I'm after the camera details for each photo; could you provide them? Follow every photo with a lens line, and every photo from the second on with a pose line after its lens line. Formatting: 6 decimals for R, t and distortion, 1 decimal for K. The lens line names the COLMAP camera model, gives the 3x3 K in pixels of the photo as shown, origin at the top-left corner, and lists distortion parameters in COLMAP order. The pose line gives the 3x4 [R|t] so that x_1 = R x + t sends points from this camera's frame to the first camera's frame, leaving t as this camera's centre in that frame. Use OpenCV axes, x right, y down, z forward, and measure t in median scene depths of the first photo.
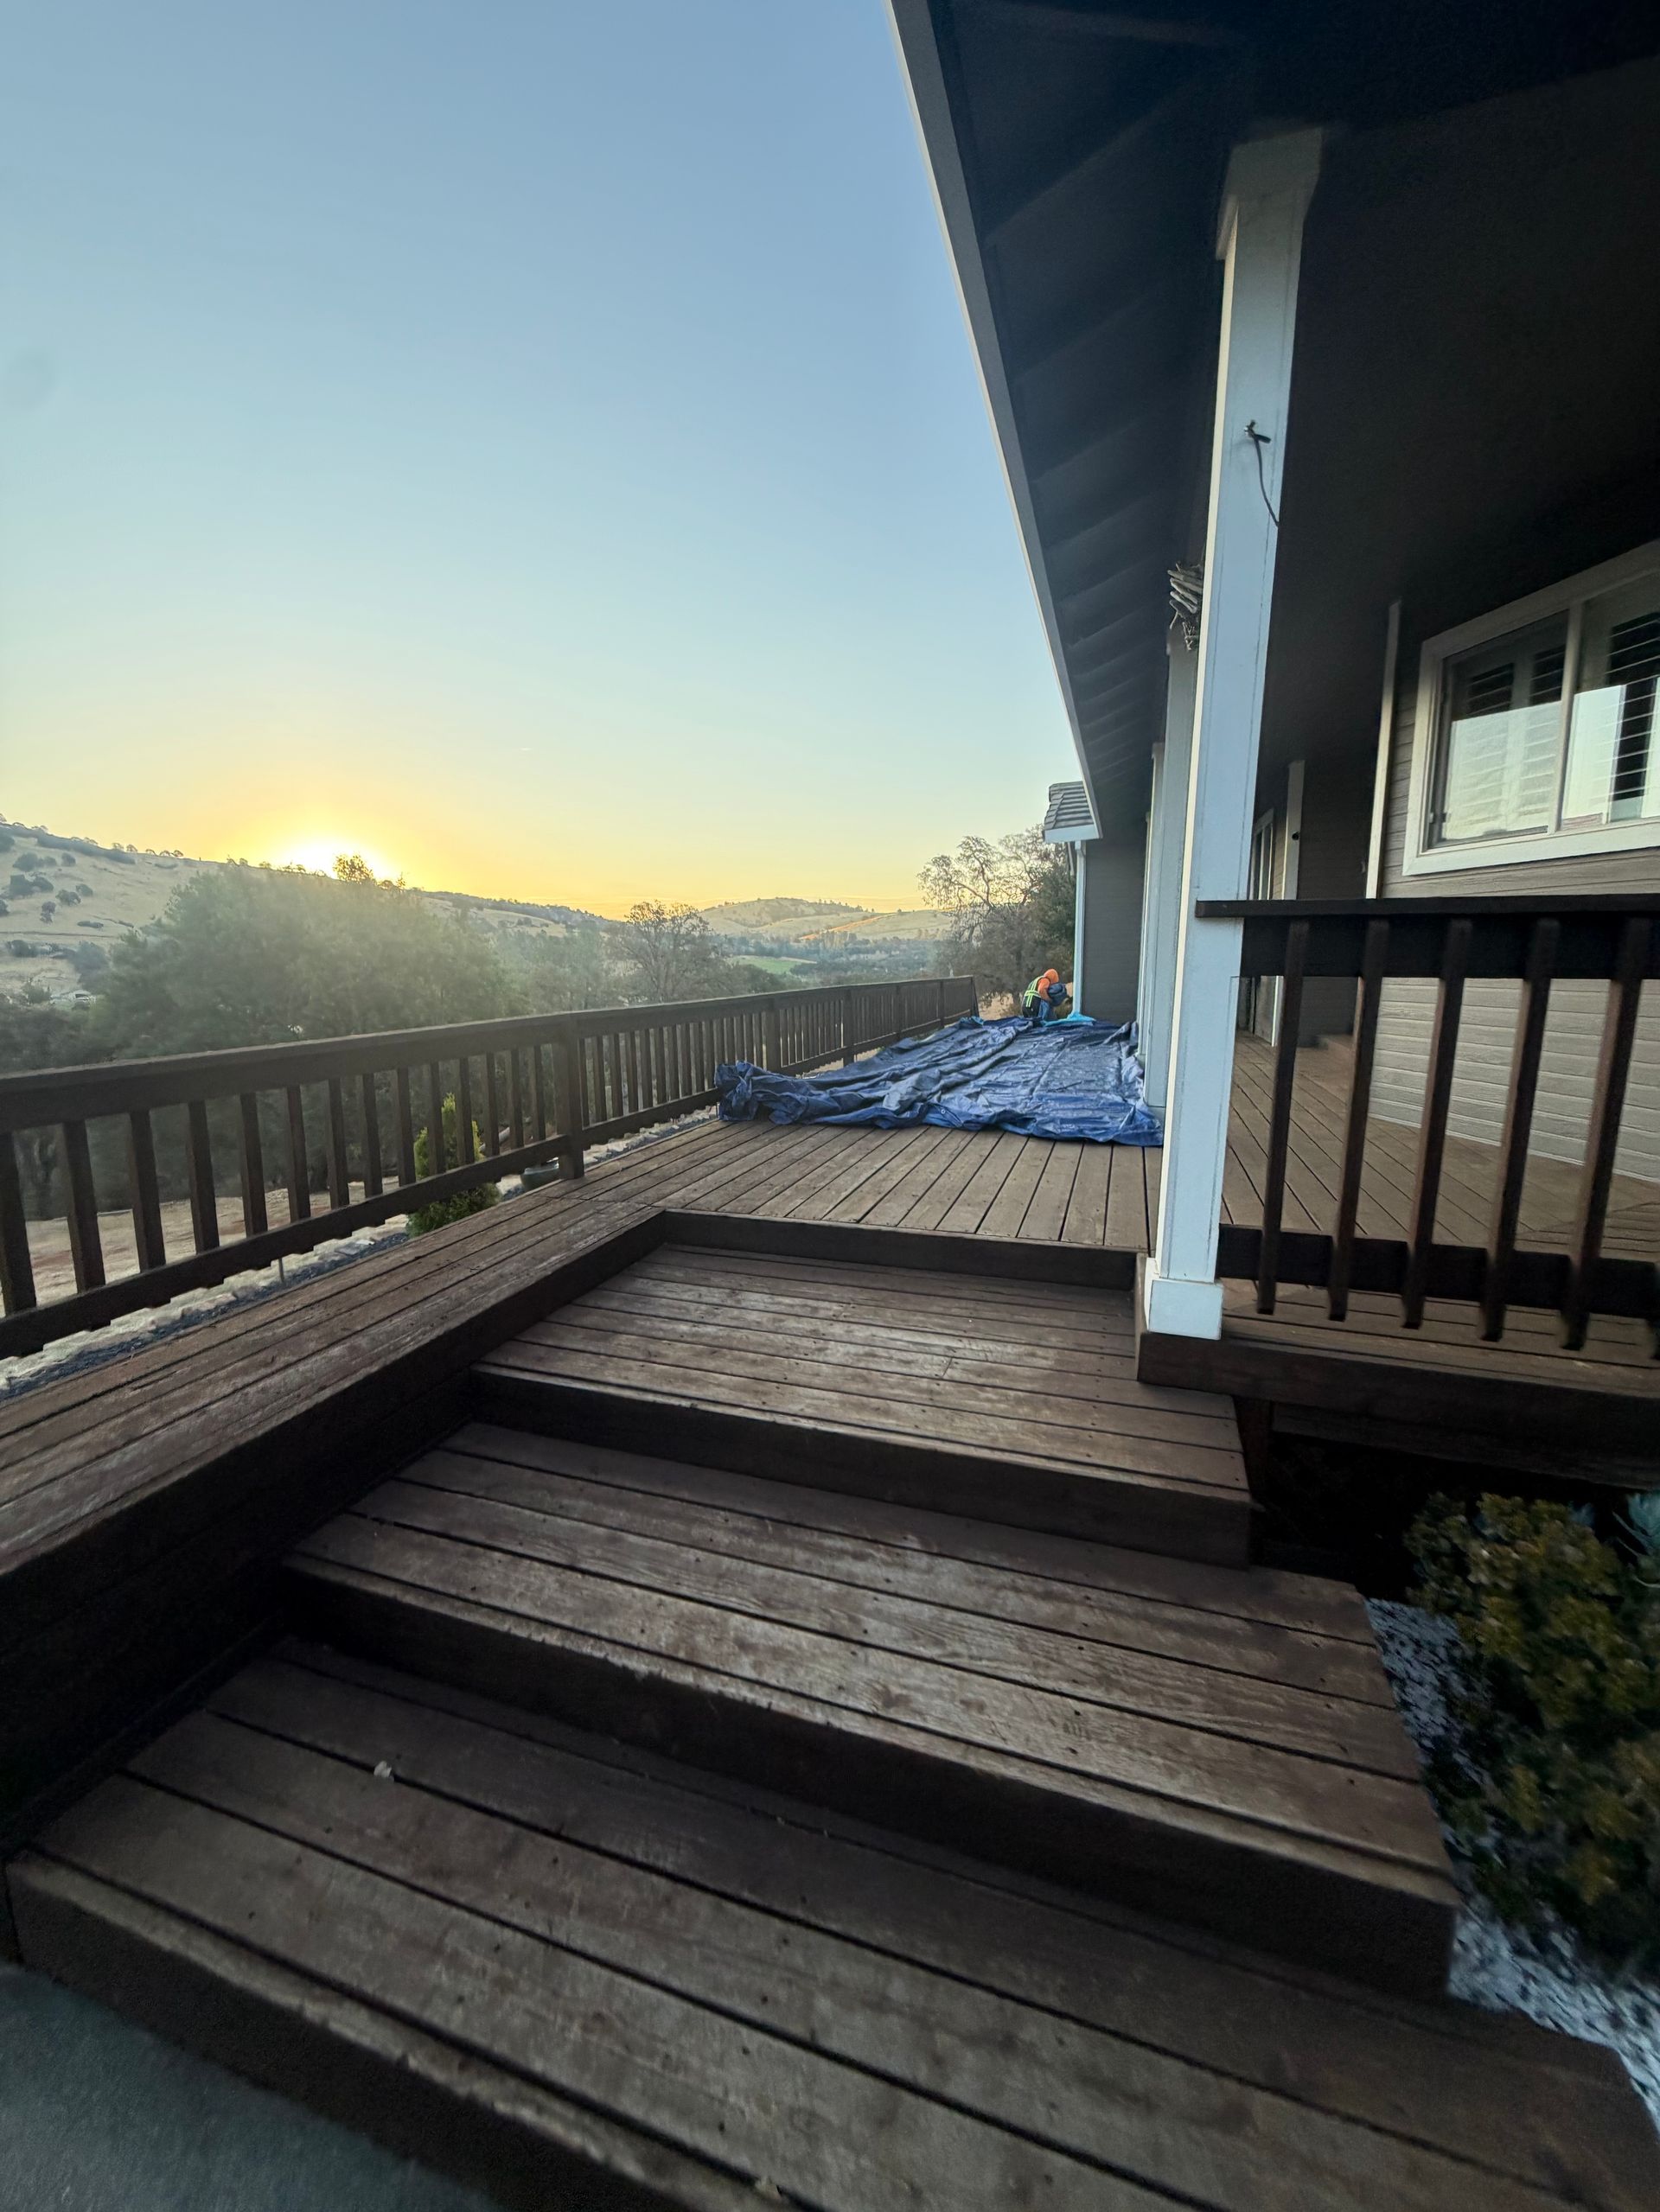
lens RADIAL K [[877.2, 0, 830.0], [0, 877.2, 1106.0], [0, 0, 1]] dist [-0.000770, -0.000149]
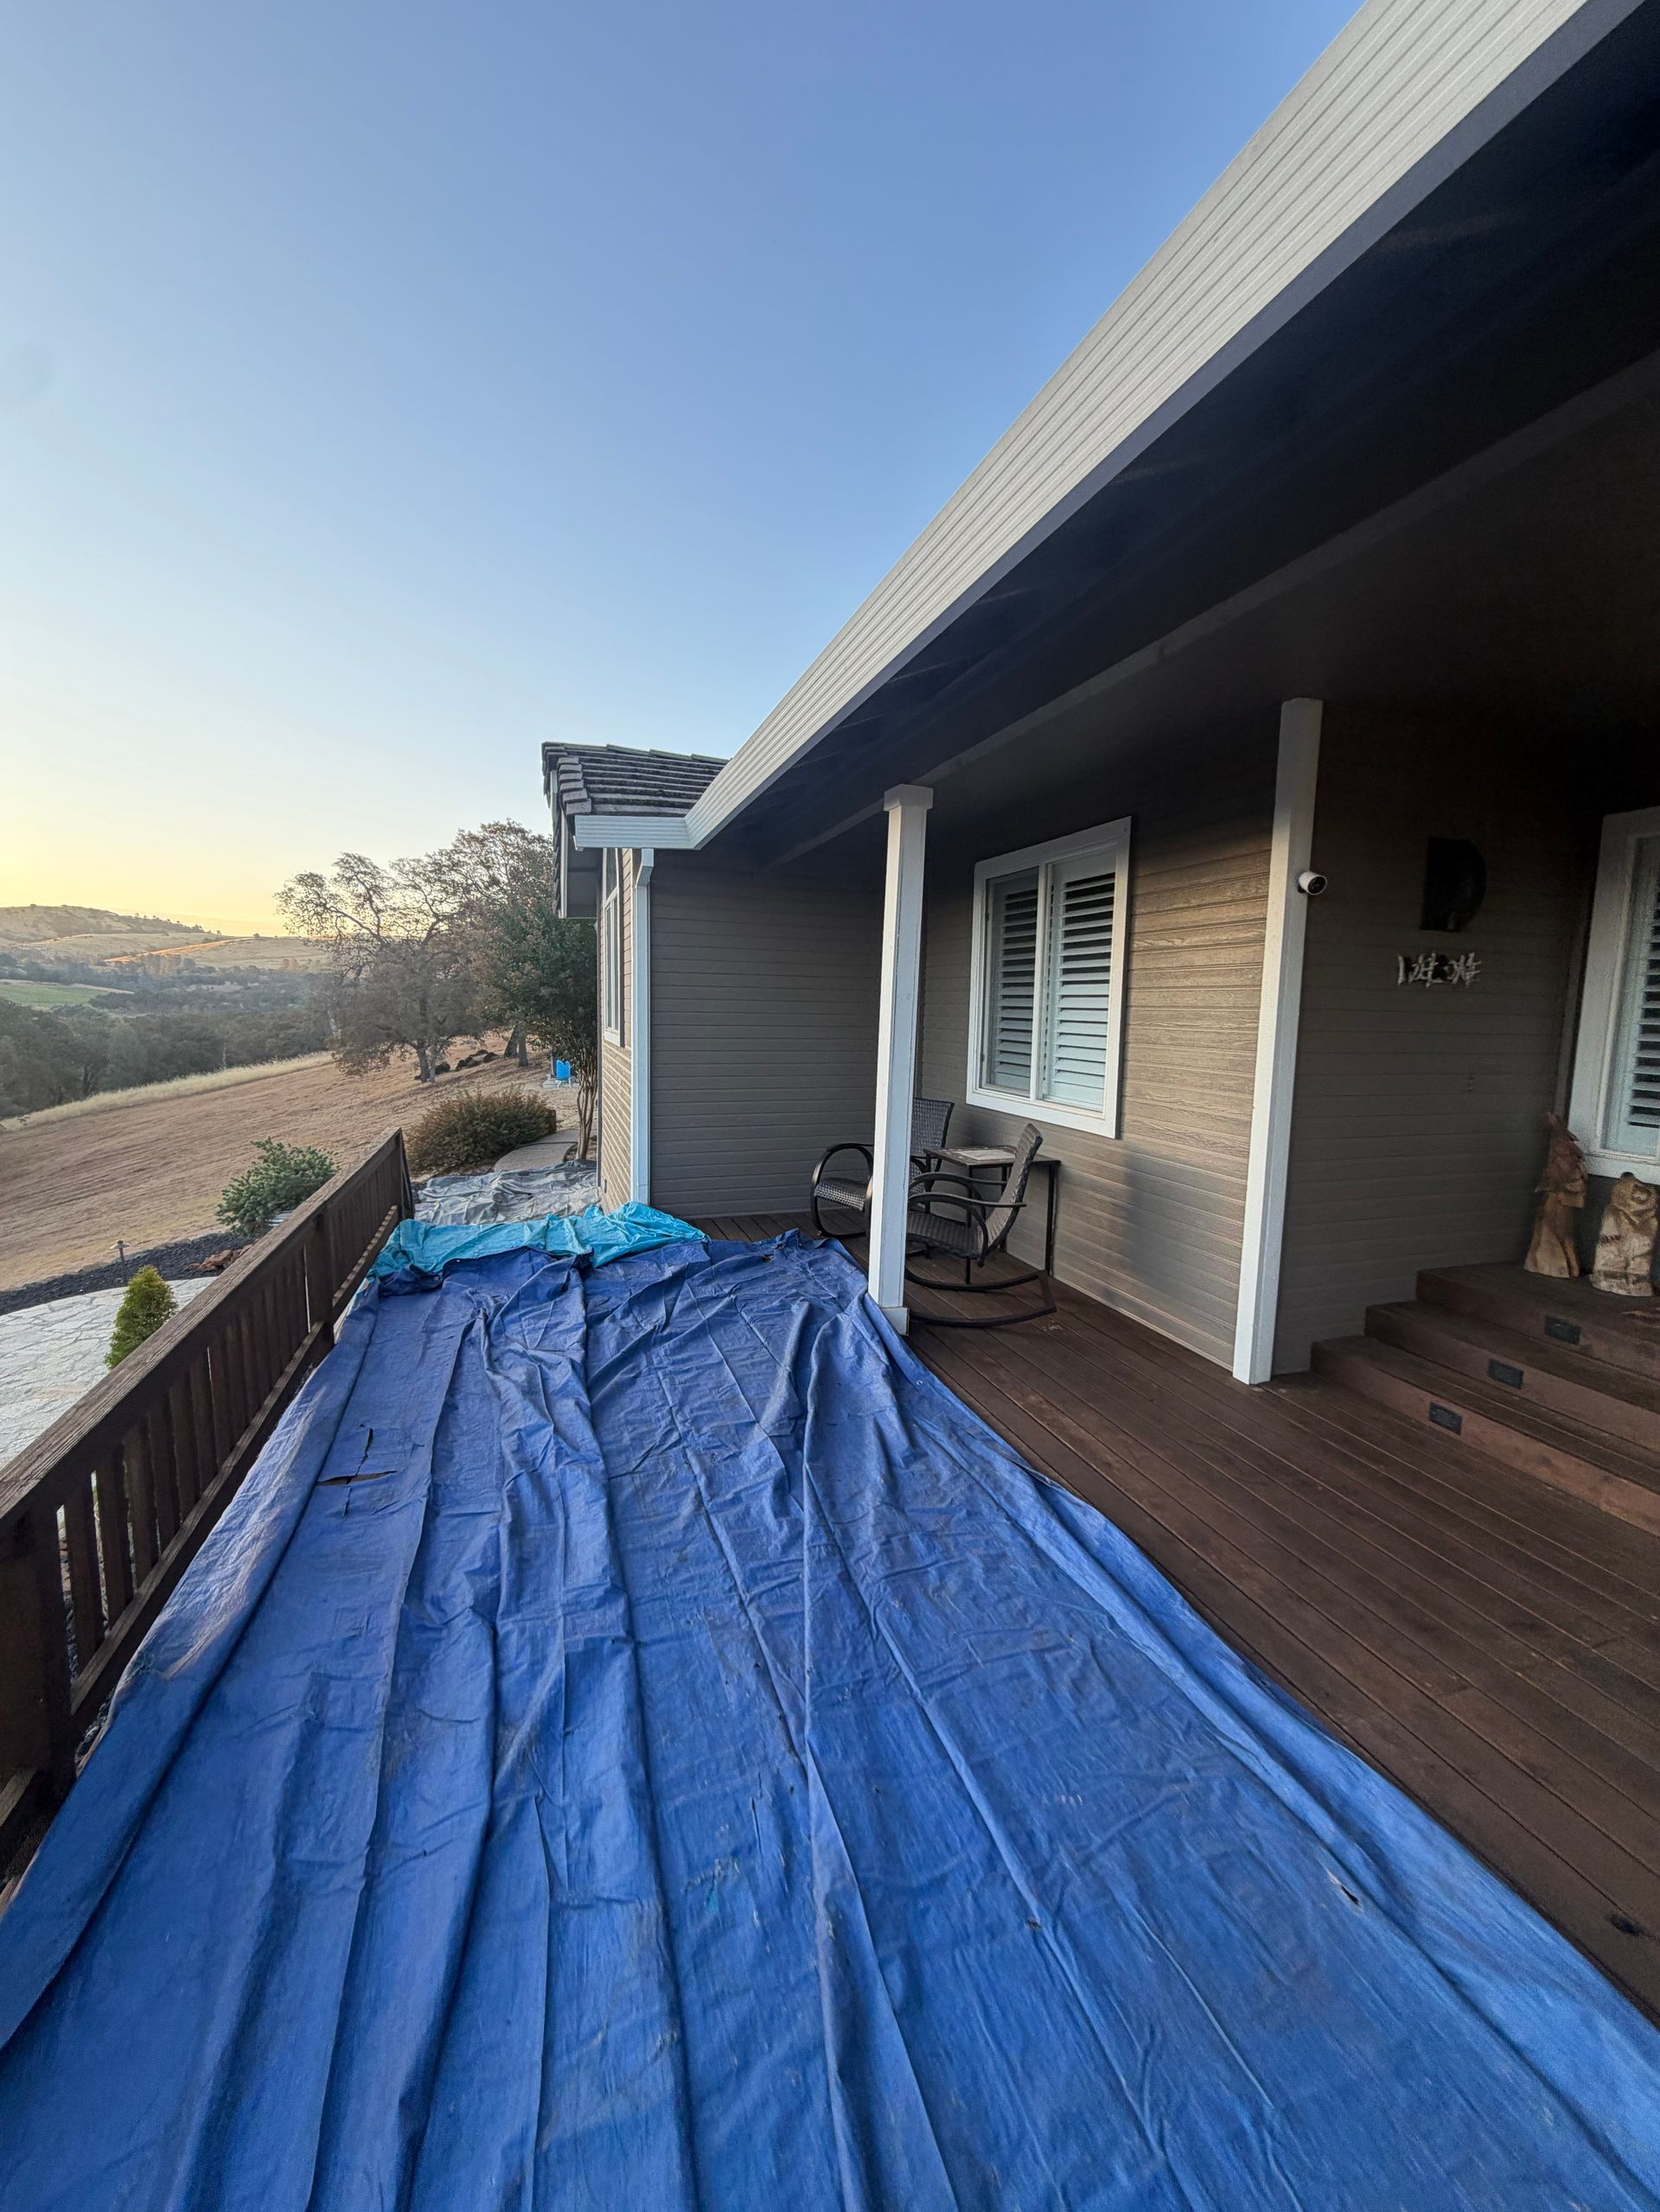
lens RADIAL K [[877.2, 0, 830.0], [0, 877.2, 1106.0], [0, 0, 1]] dist [-0.000770, -0.000149]
pose [[0.794775, -0.036157, 0.605827, 0.013293], [0.065013, 0.997552, -0.025753, -0.025903], [-0.603412, 0.059854, 0.795180, 0.102121]]
